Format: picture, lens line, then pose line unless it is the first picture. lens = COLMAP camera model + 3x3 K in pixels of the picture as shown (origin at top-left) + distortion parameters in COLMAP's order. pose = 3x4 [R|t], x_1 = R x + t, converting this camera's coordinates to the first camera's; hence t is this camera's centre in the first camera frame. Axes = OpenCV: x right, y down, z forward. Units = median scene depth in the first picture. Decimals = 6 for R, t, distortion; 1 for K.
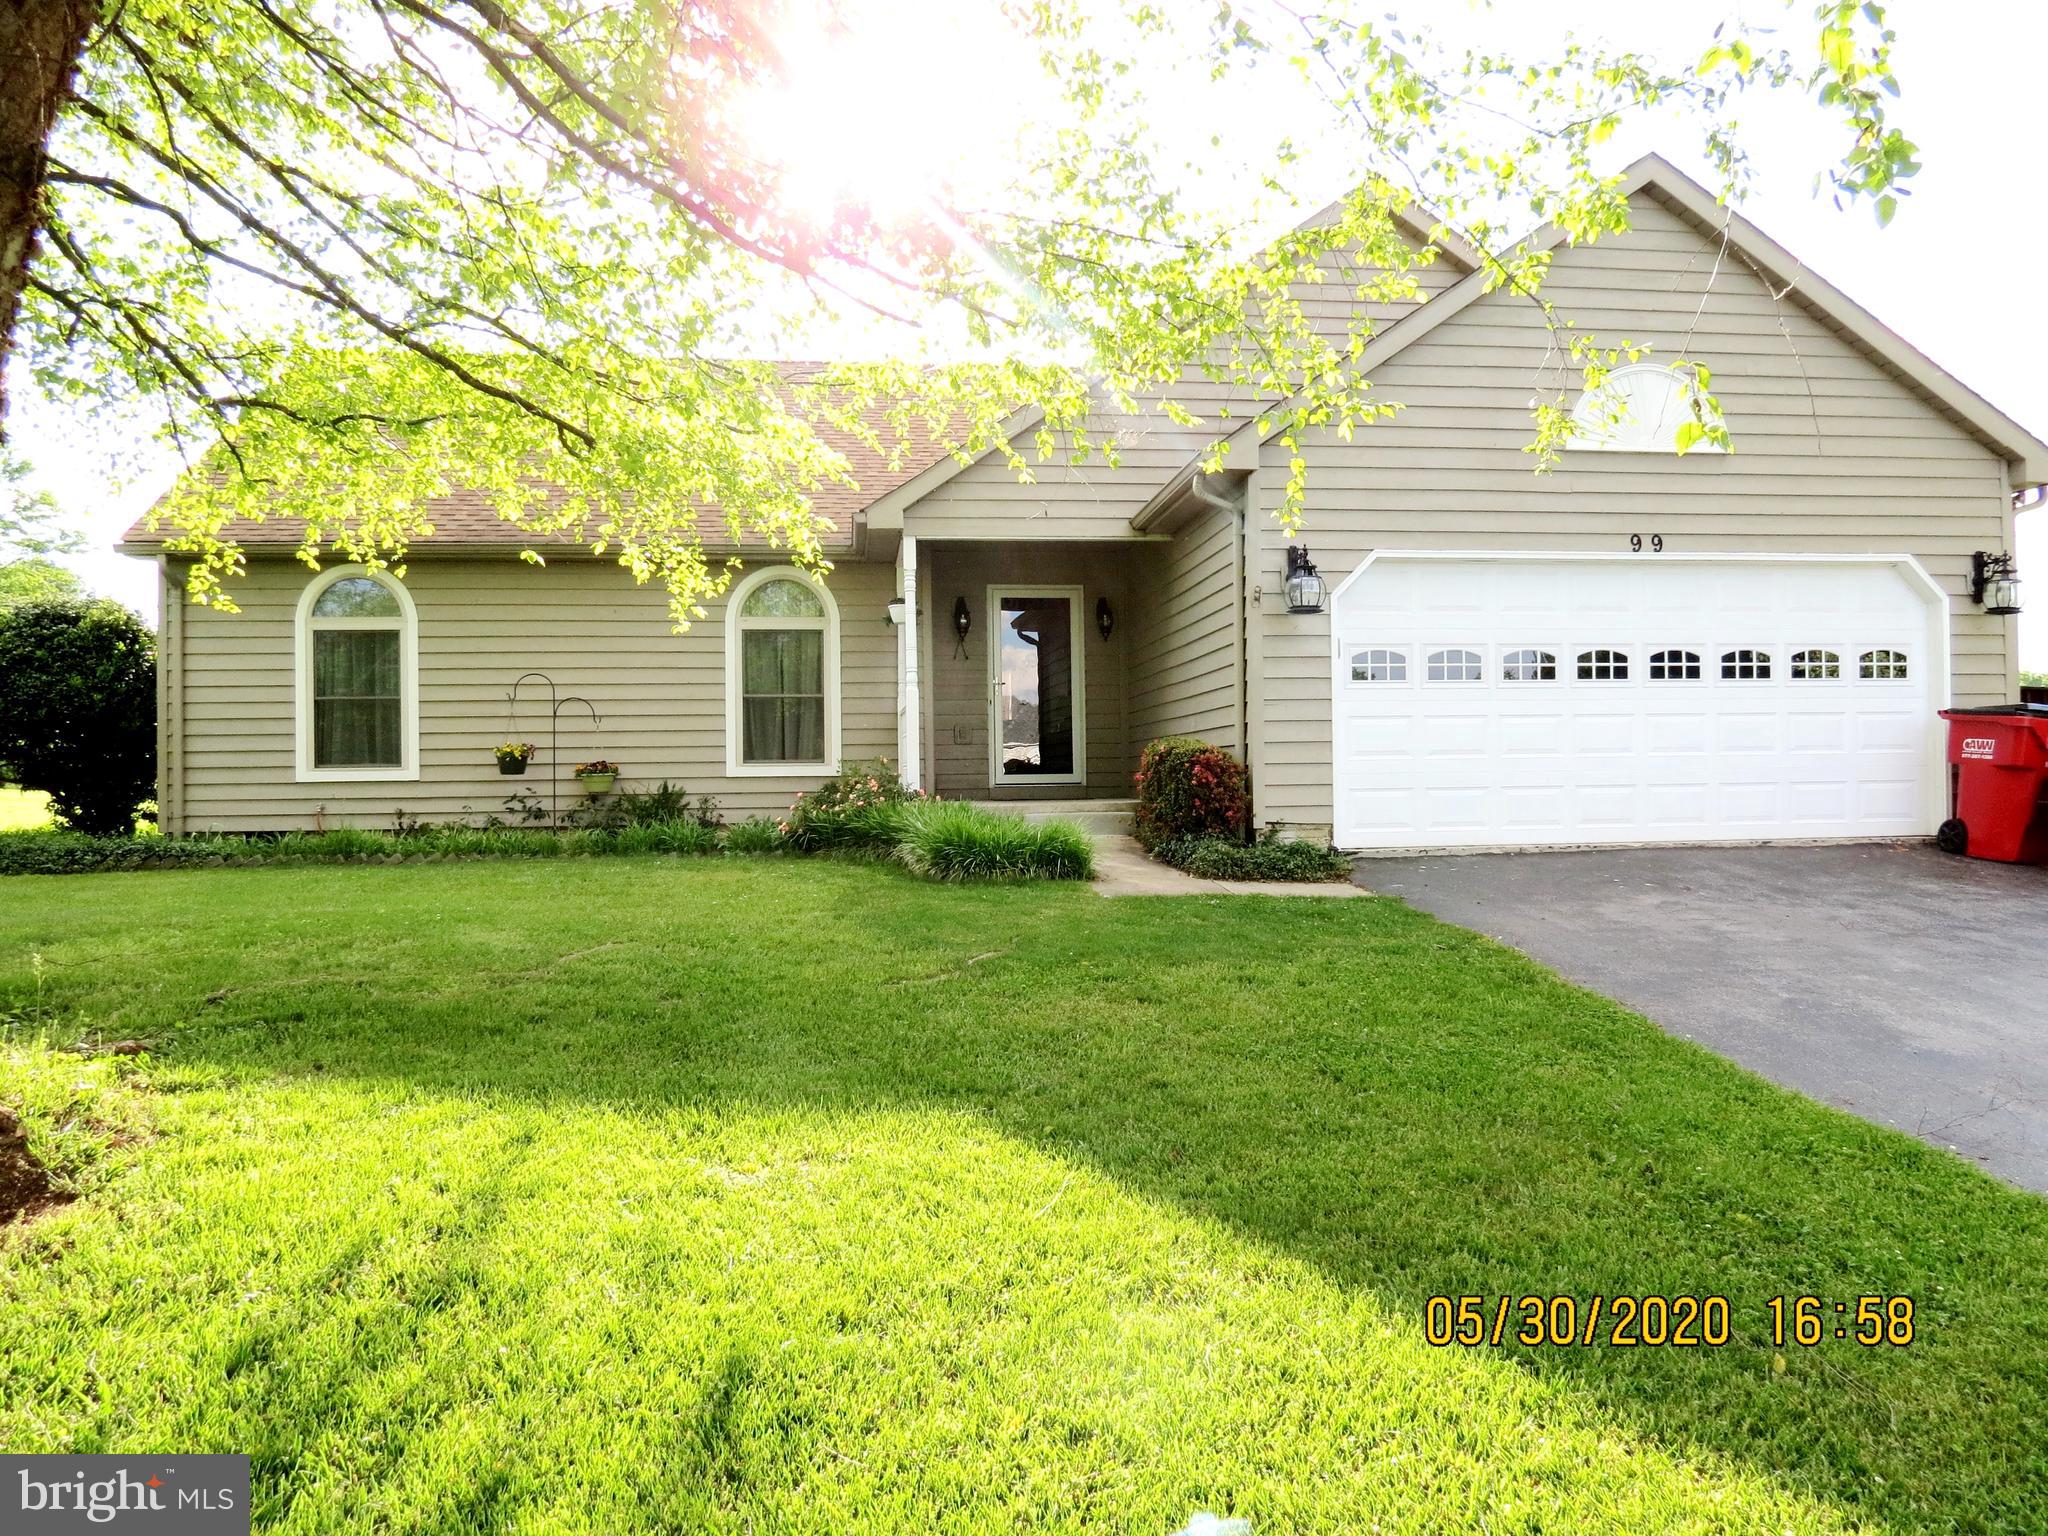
lens RADIAL K [[1477.3, 0, 1023.2], [0, 1477.3, 733.0], [0, 0, 1]] dist [-0.035320, 0.000988]
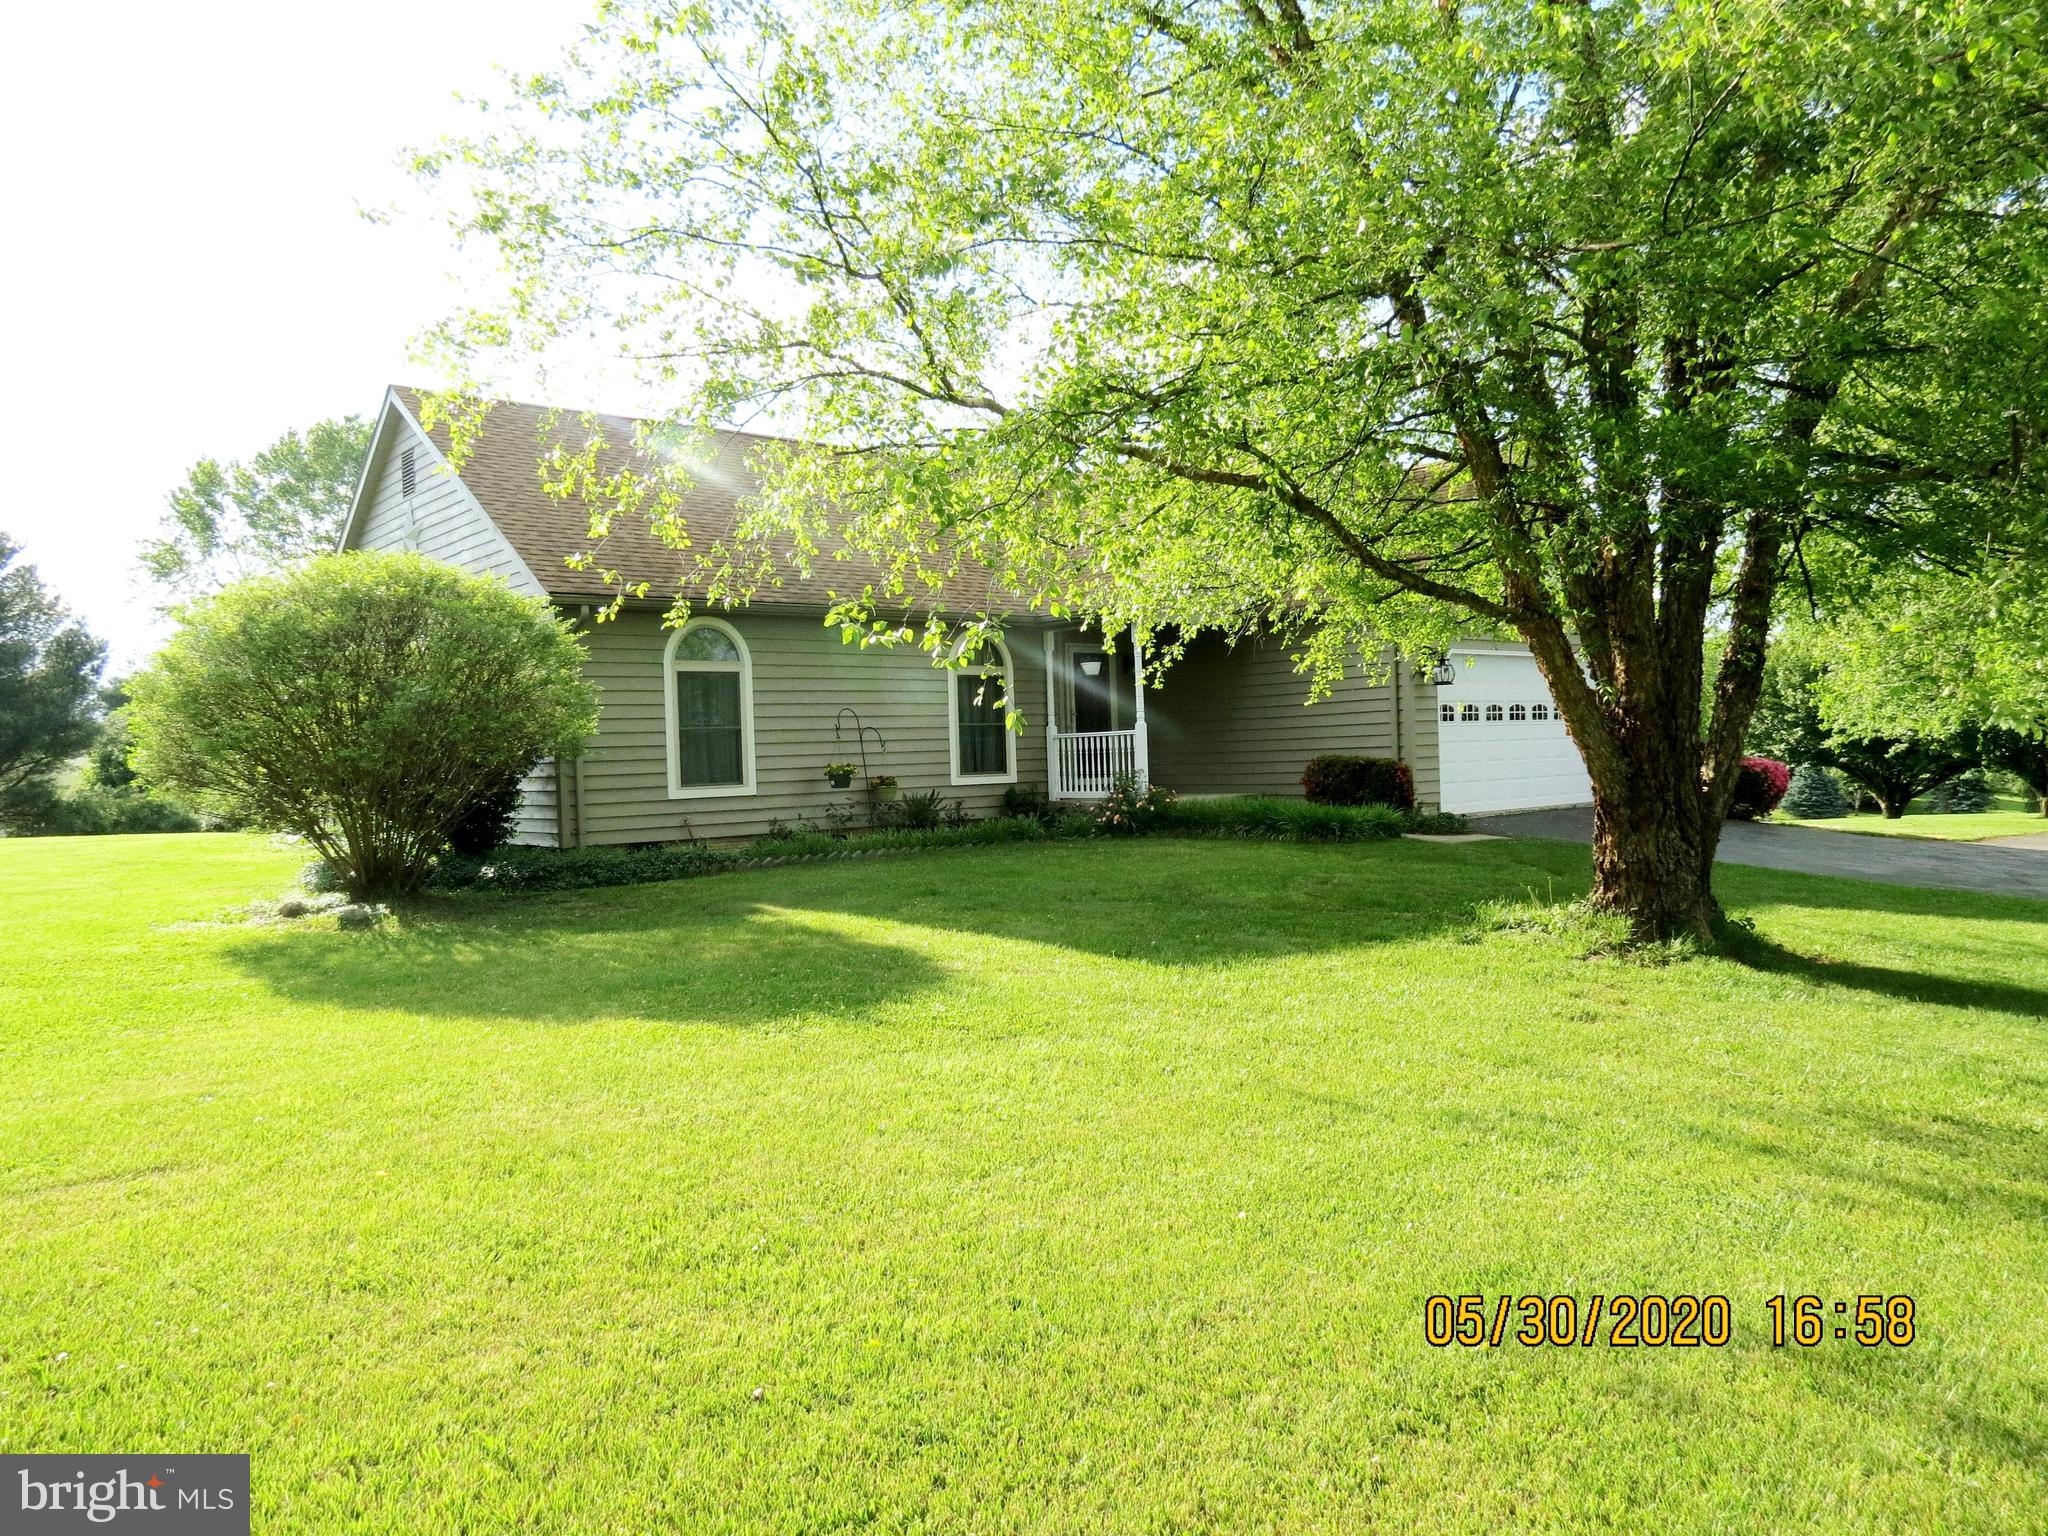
lens RADIAL K [[1460.1, 0, 1024.0], [0, 1460.1, 768.0], [0, 0, 1]] dist [-0.023163, 0.005087]
pose [[0.834879, -0.016054, 0.550199, -1.075686], [0.003788, 0.999718, 0.023422, -0.021014], [-0.550420, -0.017470, 0.834705, -0.179574]]
